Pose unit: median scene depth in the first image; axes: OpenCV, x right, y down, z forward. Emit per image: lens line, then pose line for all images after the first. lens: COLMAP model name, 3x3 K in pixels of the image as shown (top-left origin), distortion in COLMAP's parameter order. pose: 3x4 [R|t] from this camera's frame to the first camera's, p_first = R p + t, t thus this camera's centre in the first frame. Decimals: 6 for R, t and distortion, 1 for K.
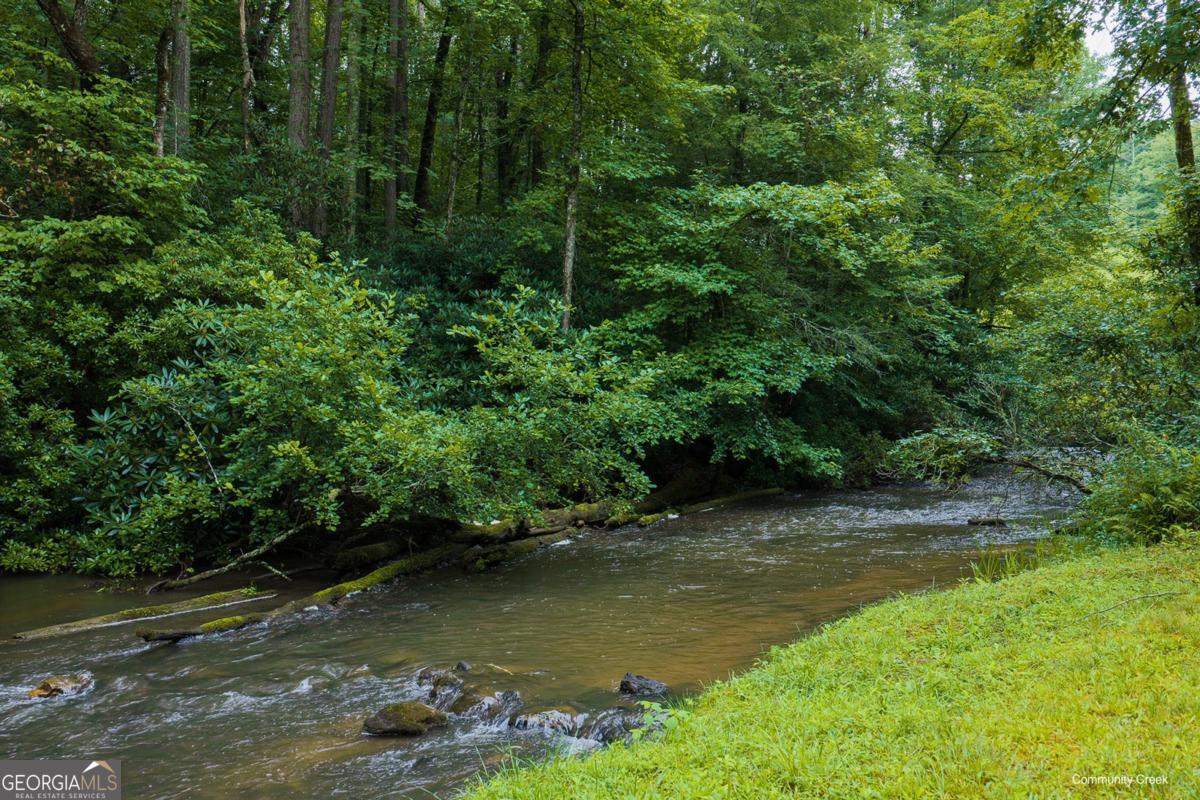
lens RADIAL K [[1002.0, 0, 602.5], [0, 1002.0, 397.6], [0, 0, 1]] dist [-0.004639, -0.027523]
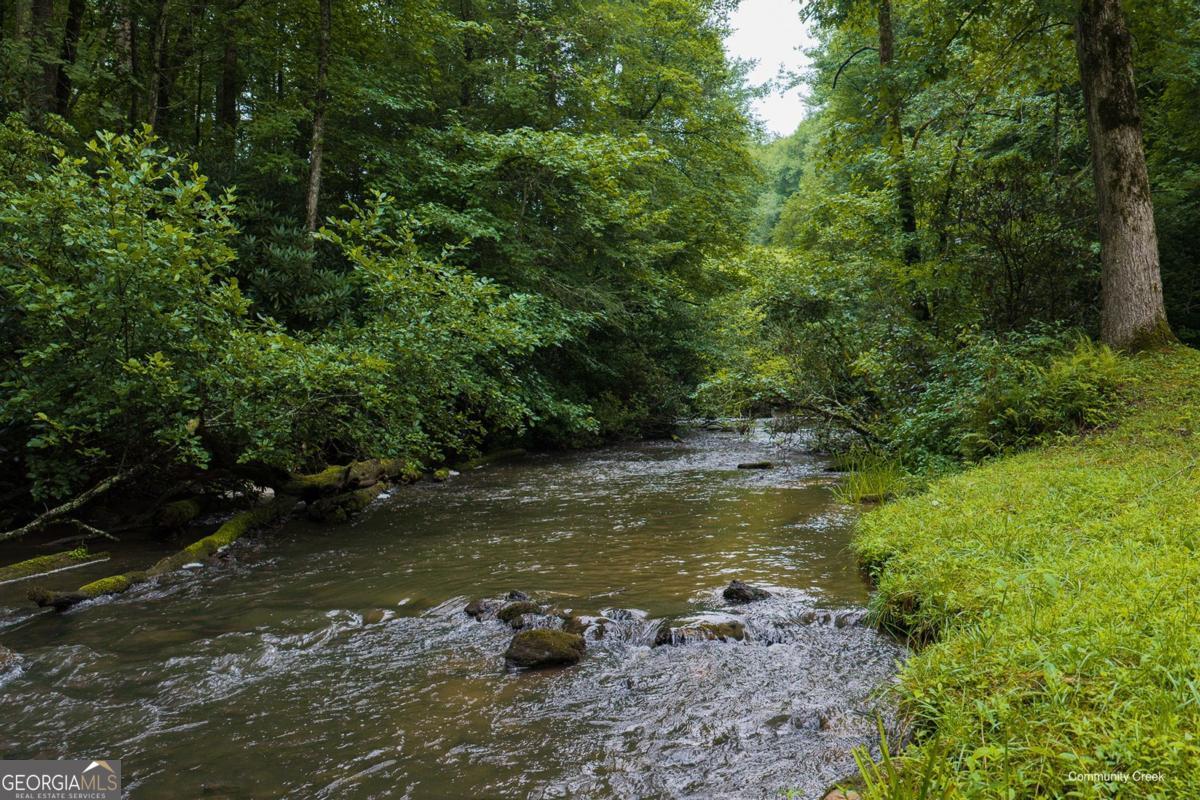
lens RADIAL K [[1002.0, 0, 600.7], [0, 1002.0, 403.5], [0, 0, 1]] dist [-0.004639, -0.027523]
pose [[0.921672, -0.007018, 0.387907, -0.149974], [0.001781, 0.999902, 0.013858, 0.037142], [-0.387966, -0.012082, 0.921594, 0.080332]]
